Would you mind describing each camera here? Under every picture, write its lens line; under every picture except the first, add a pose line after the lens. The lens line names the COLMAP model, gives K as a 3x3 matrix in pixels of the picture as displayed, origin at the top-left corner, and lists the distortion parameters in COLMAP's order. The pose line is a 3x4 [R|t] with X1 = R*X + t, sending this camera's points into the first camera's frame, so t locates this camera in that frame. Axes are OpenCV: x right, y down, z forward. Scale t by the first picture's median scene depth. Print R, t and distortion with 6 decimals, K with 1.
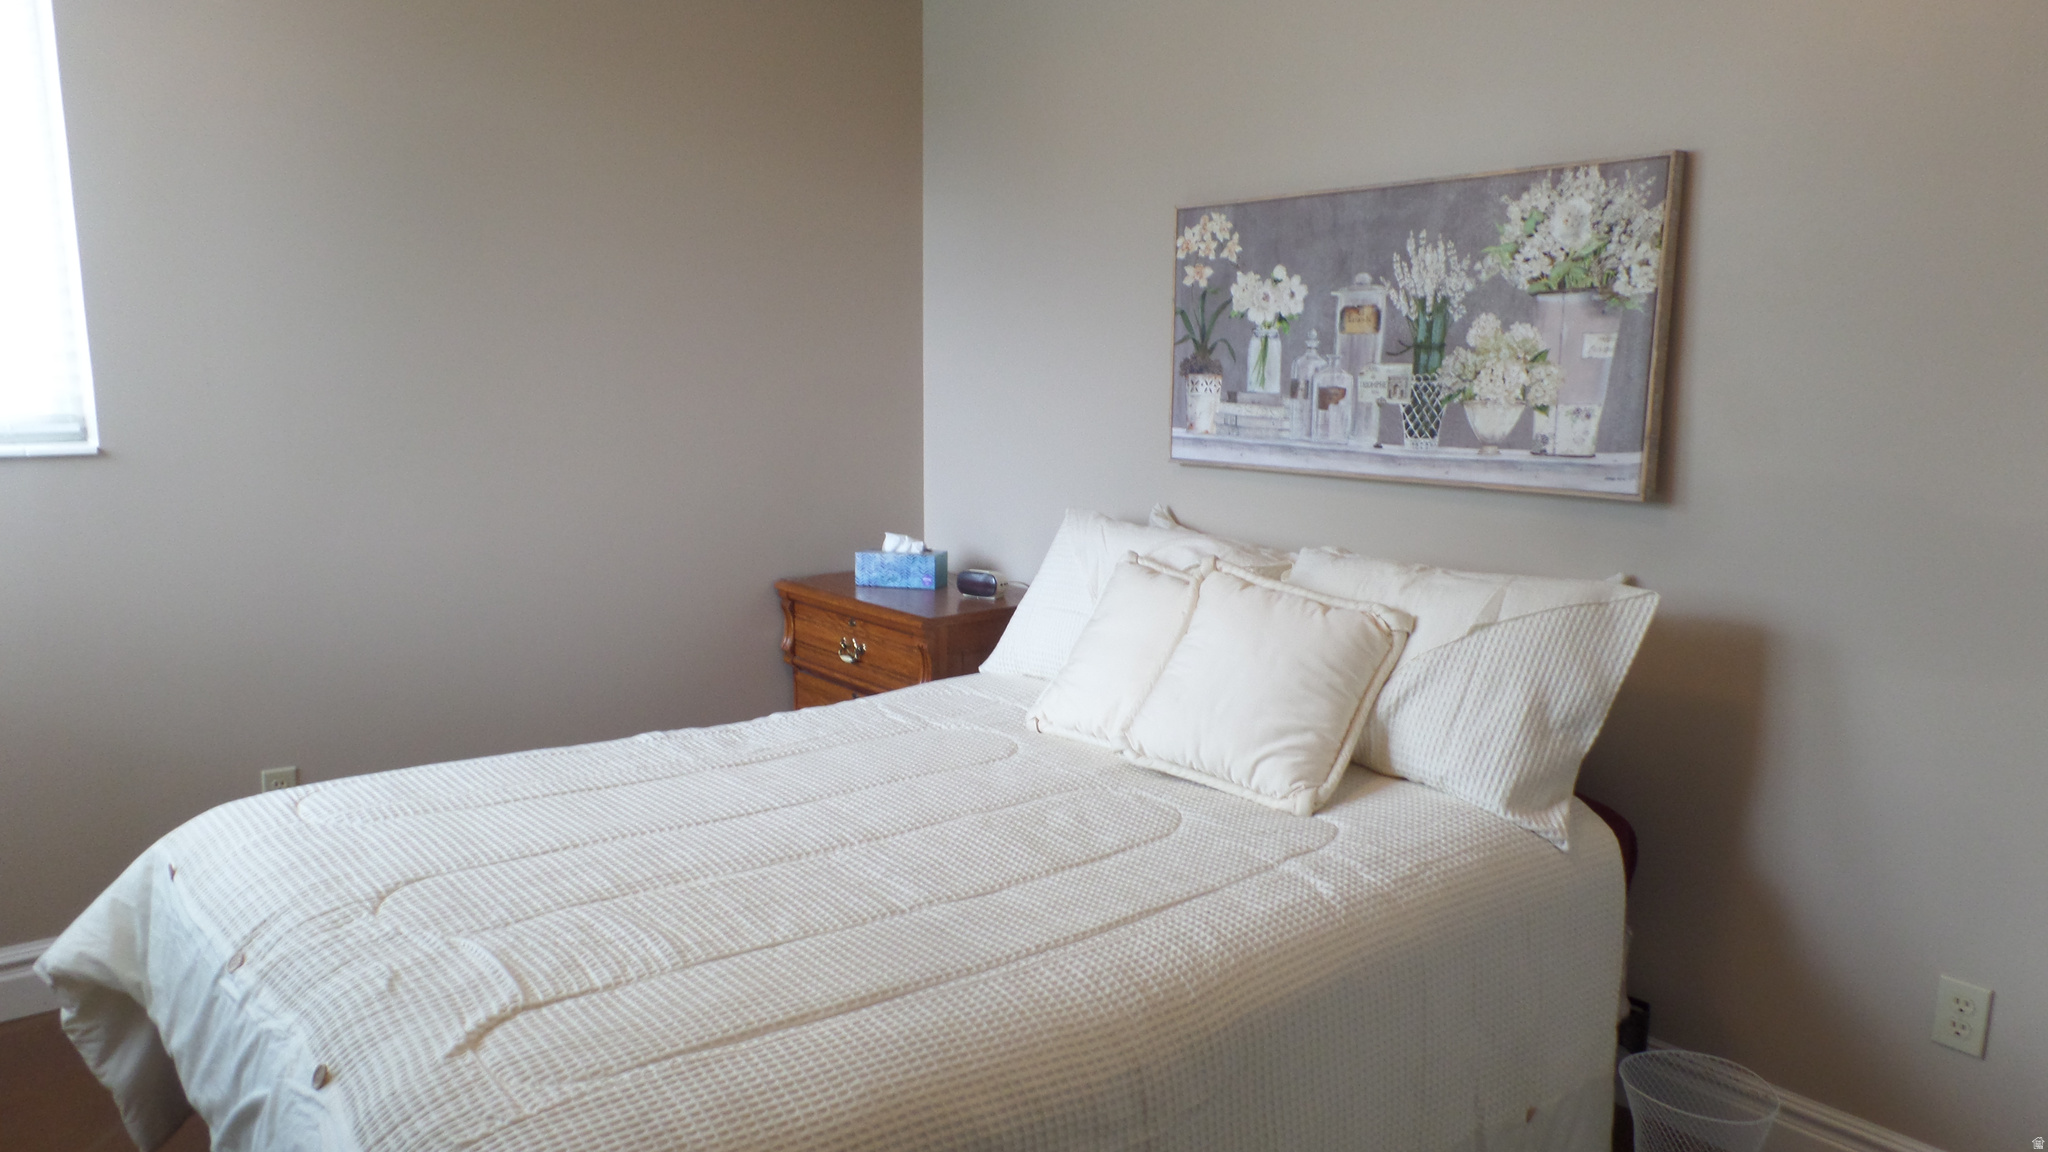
lens RADIAL K [[1427.7, 0, 1031.1], [0, 1427.7, 575.1], [0, 0, 1]] dist [0.013074, -0.007076]
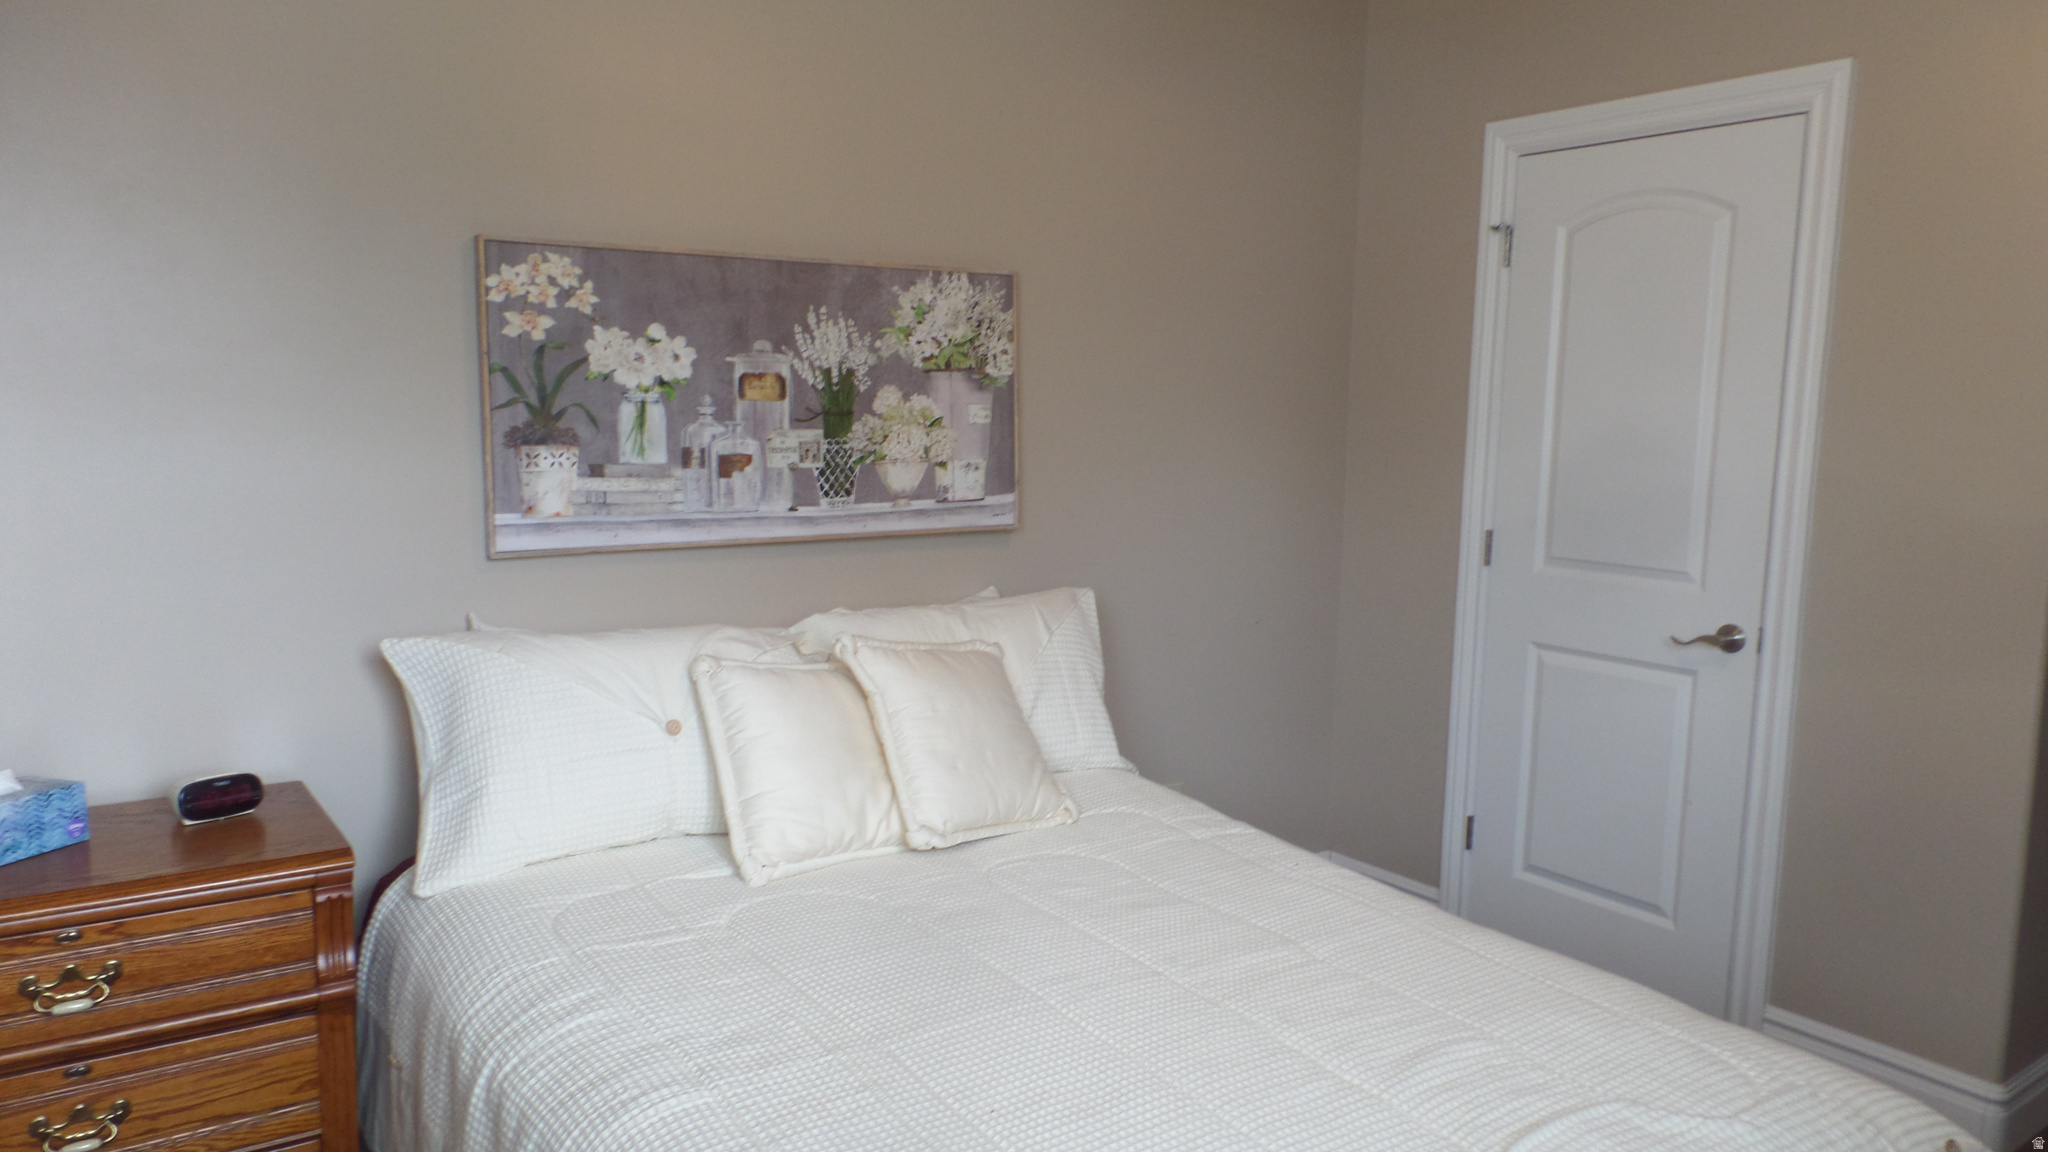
lens RADIAL K [[1427.7, 0, 1031.1], [0, 1427.7, 579.9], [0, 0, 1]] dist [0.013074, -0.007076]
pose [[0.071167, -0.128166, 0.989196, -0.775819], [0.144028, 0.982638, 0.116955, -0.136315], [-0.987011, 0.134149, 0.088391, 0.747879]]
